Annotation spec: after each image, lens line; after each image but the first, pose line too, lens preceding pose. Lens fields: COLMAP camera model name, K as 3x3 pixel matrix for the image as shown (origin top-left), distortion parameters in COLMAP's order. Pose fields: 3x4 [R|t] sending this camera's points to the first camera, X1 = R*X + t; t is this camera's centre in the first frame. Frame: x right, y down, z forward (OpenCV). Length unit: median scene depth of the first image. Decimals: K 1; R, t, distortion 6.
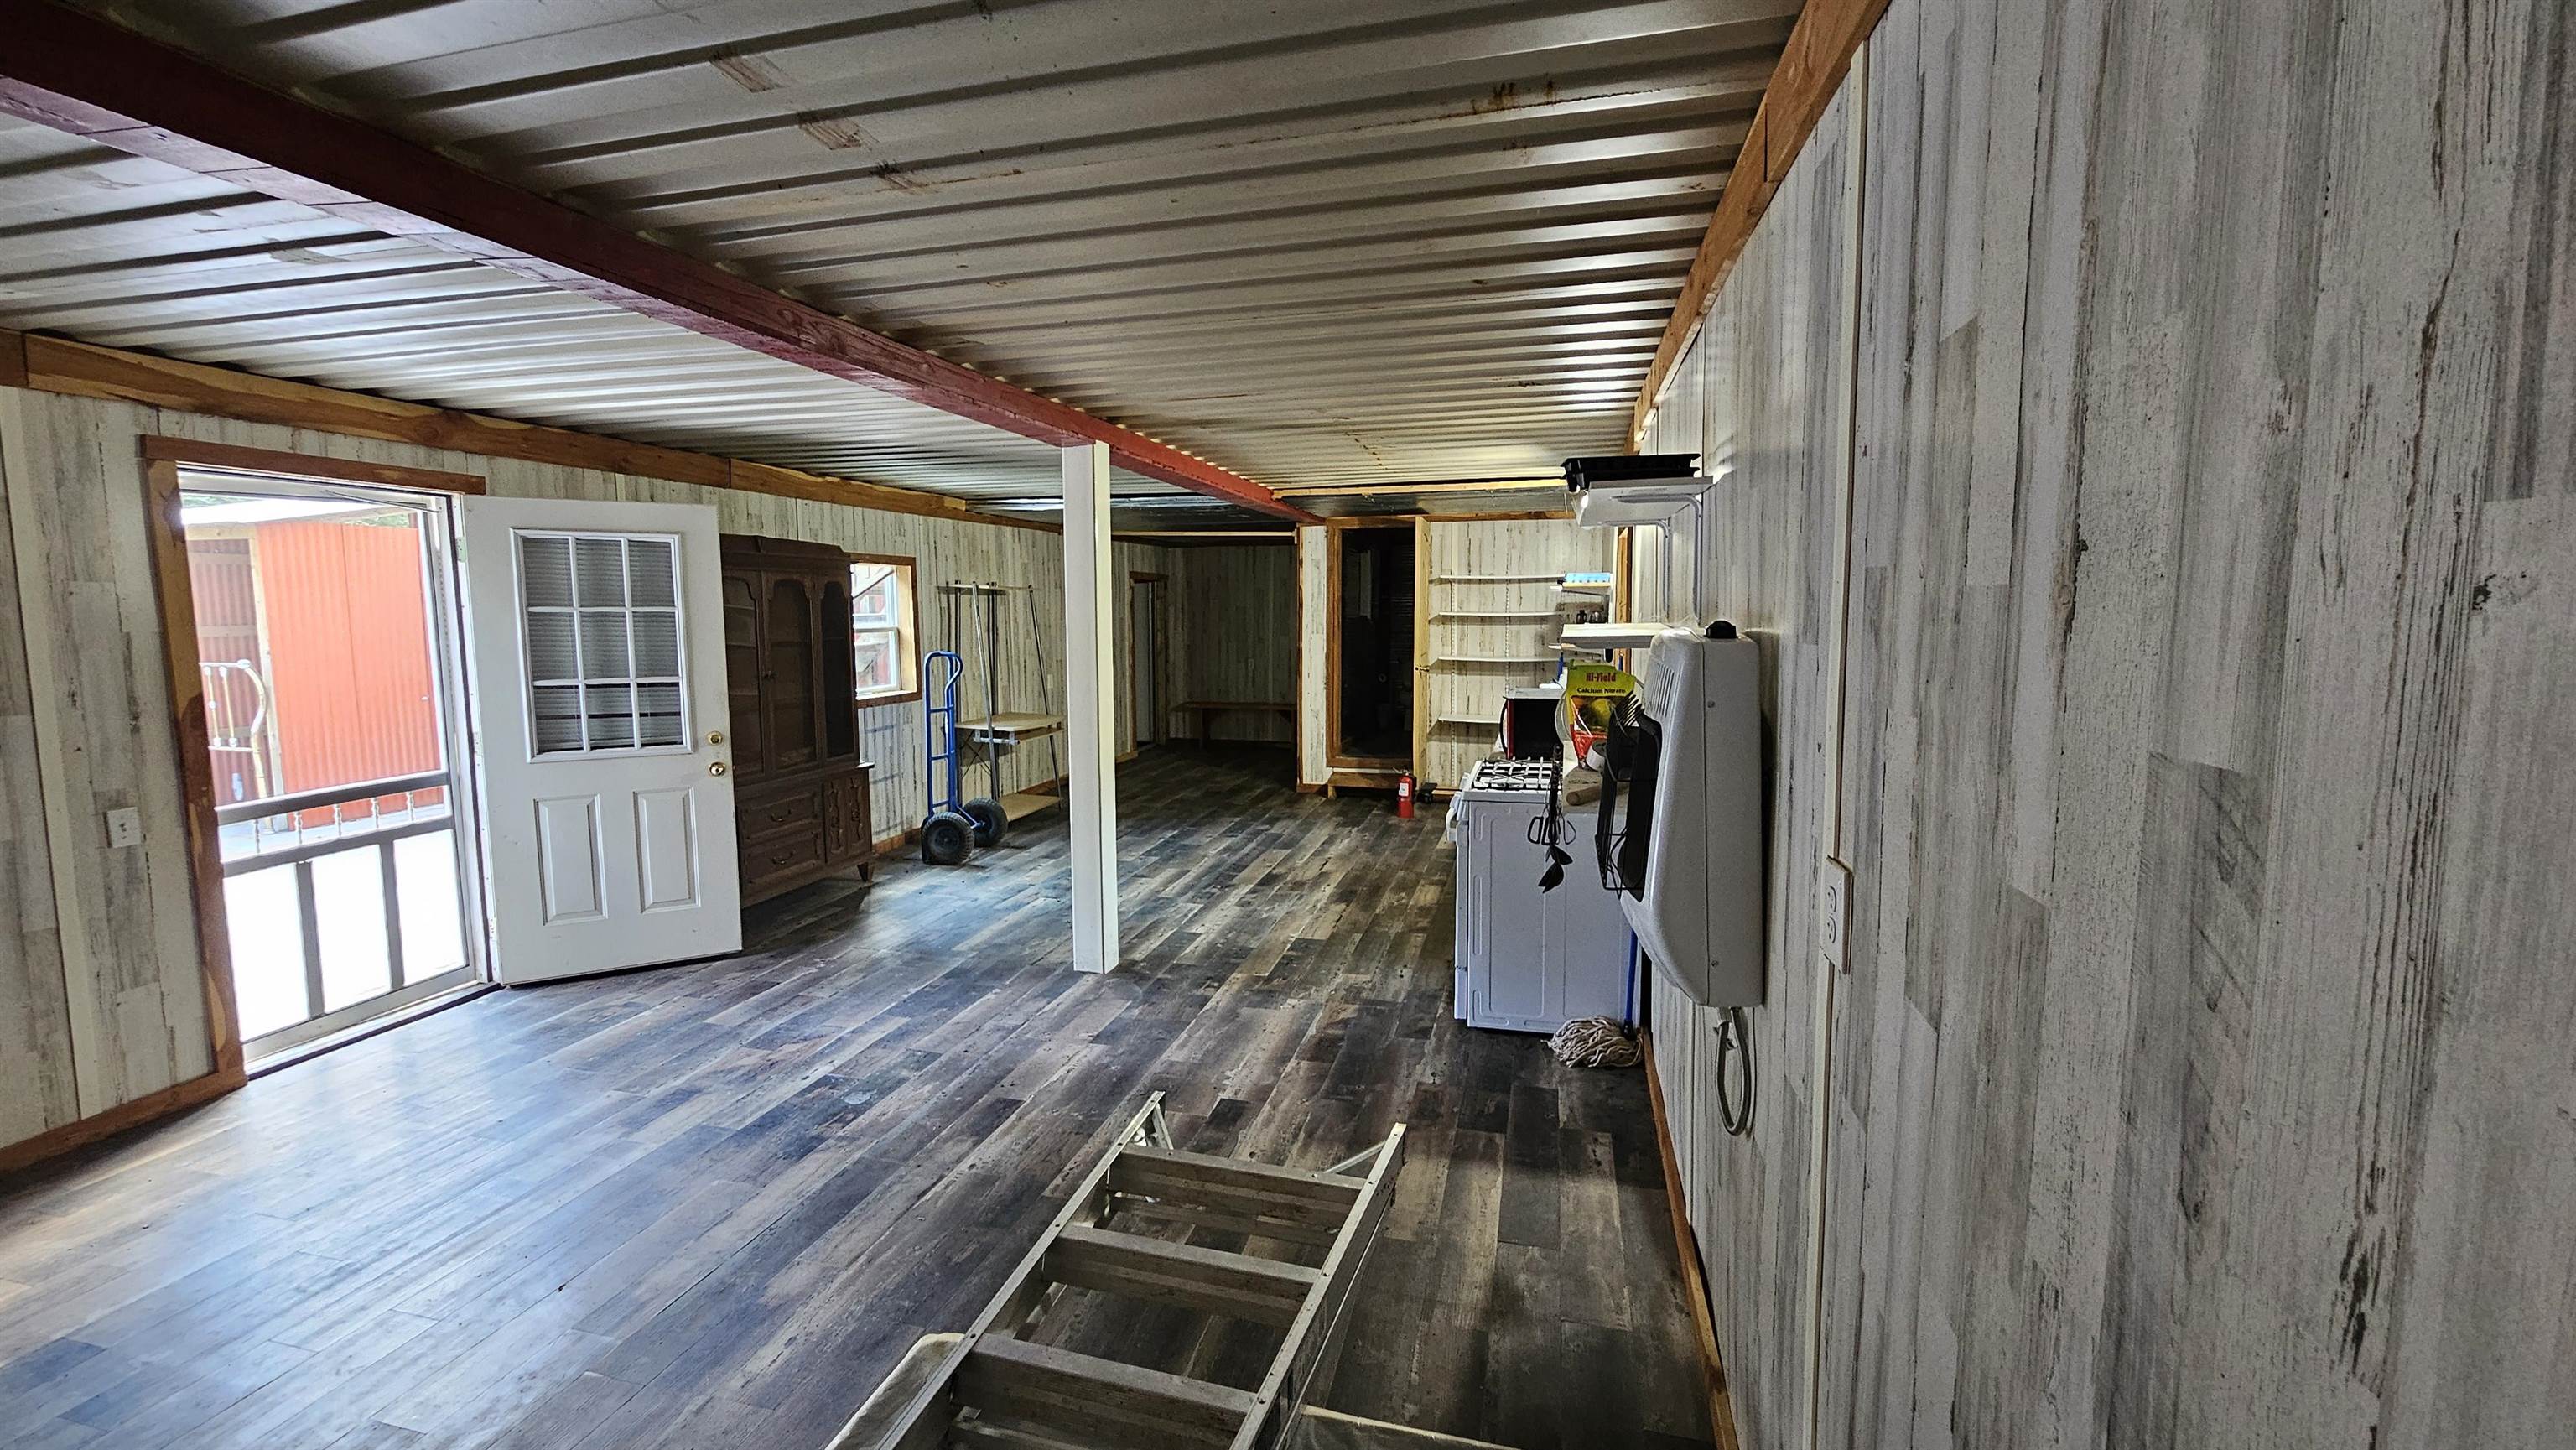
lens RADIAL K [[1056.4, 0, 1266.8], [0, 1056.4, 711.8], [0, 0, 1]] dist [-0.003117, 0.000591]
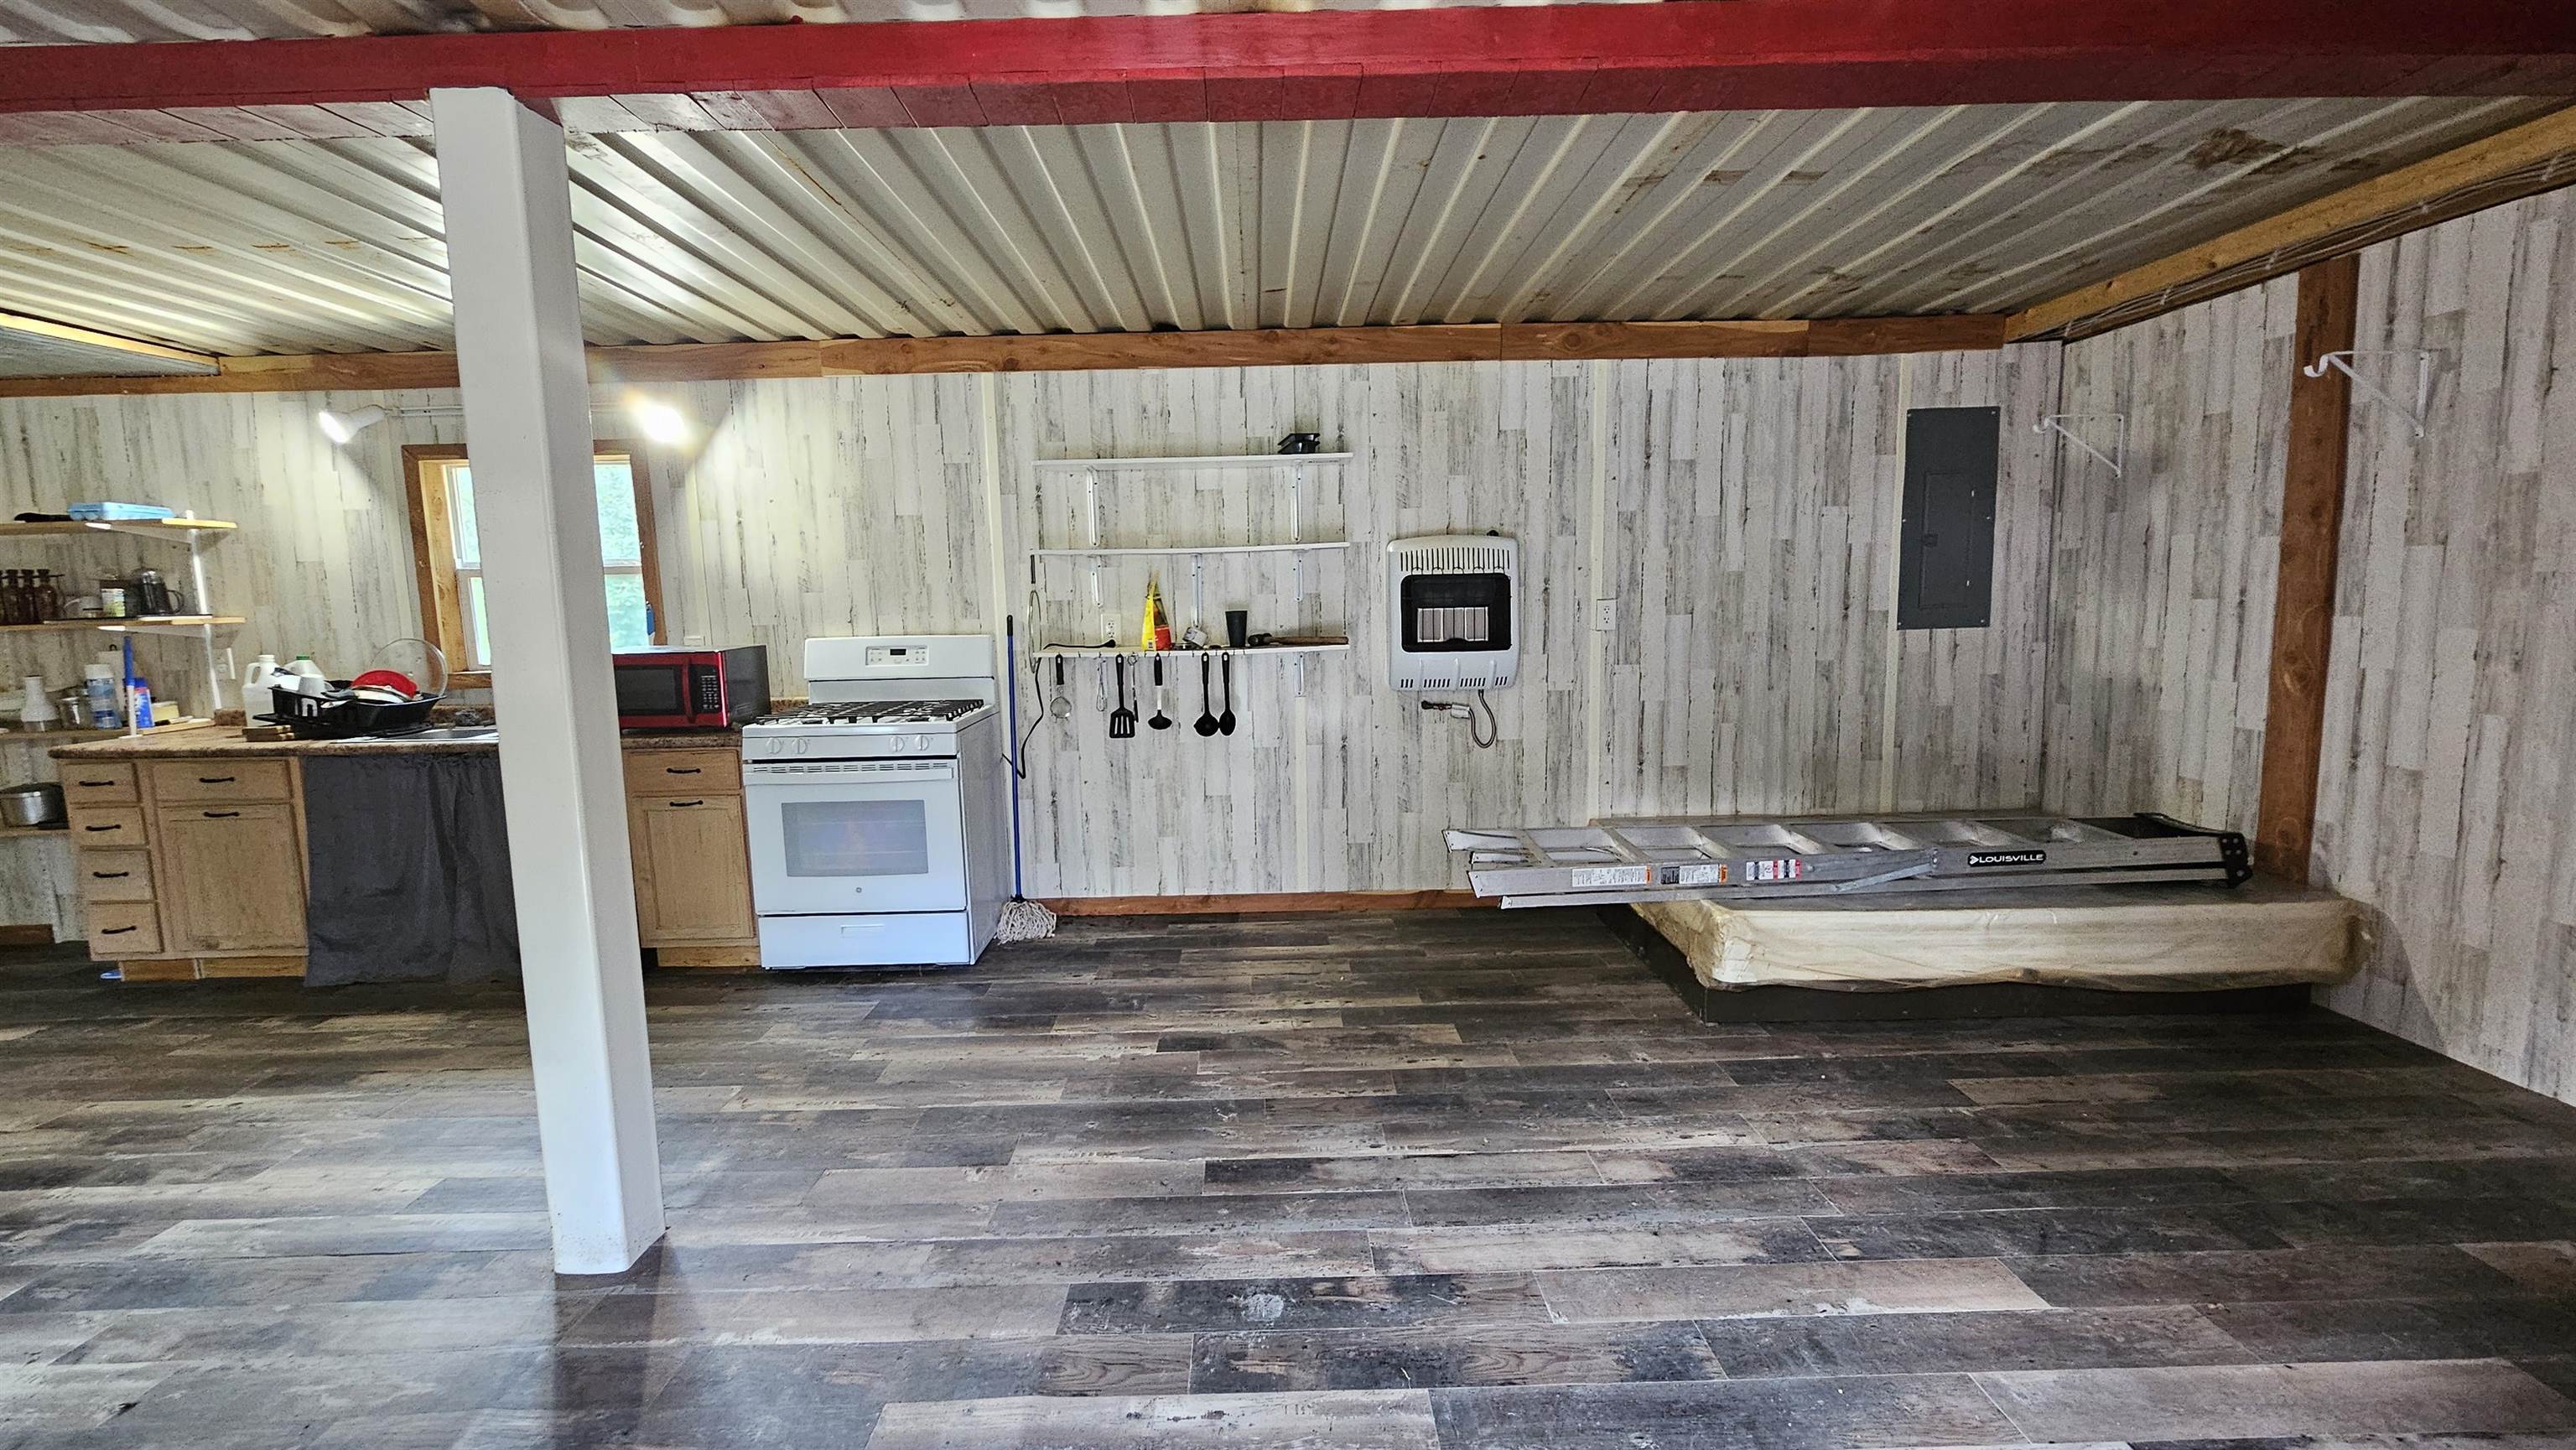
lens RADIAL K [[1056.4, 0, 1267.7], [0, 1056.4, 716.5], [0, 0, 1]] dist [-0.003117, 0.000591]
pose [[-0.264145, -0.101166, 0.959163, -0.901886], [0.121076, 0.983139, 0.137038, -0.029421], [-0.956853, 0.152329, -0.247442, 1.083110]]
